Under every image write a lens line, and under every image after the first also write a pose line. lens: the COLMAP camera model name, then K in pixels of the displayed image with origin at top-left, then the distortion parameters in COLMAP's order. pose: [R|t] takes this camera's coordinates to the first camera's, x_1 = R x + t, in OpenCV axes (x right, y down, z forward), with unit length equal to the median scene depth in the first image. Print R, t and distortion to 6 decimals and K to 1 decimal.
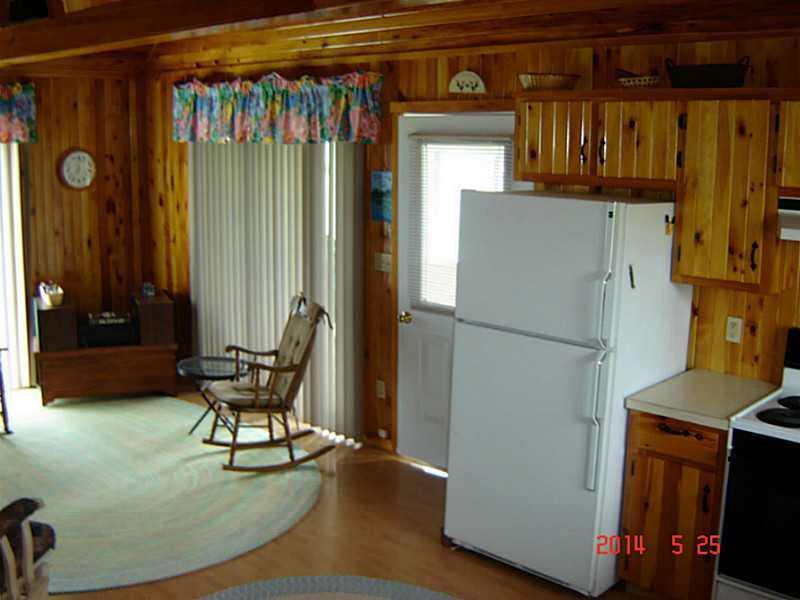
lens RADIAL K [[890.9, 0, 399.6], [0, 890.9, 290.5], [0, 0, 1]] dist [-0.127472, -0.015903]
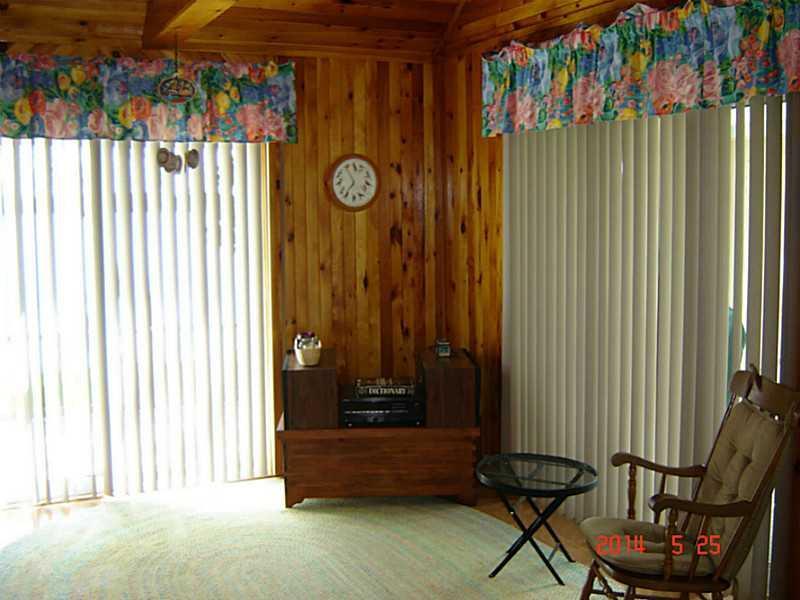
lens RADIAL K [[890.9, 0, 399.6], [0, 890.9, 290.5], [0, 0, 1]] dist [-0.127472, -0.015903]
pose [[0.940289, 0.008306, -0.340277, -0.079931], [-0.034634, 0.996848, -0.071372, 0.005175], [0.338611, 0.078895, 0.937613, 0.337774]]
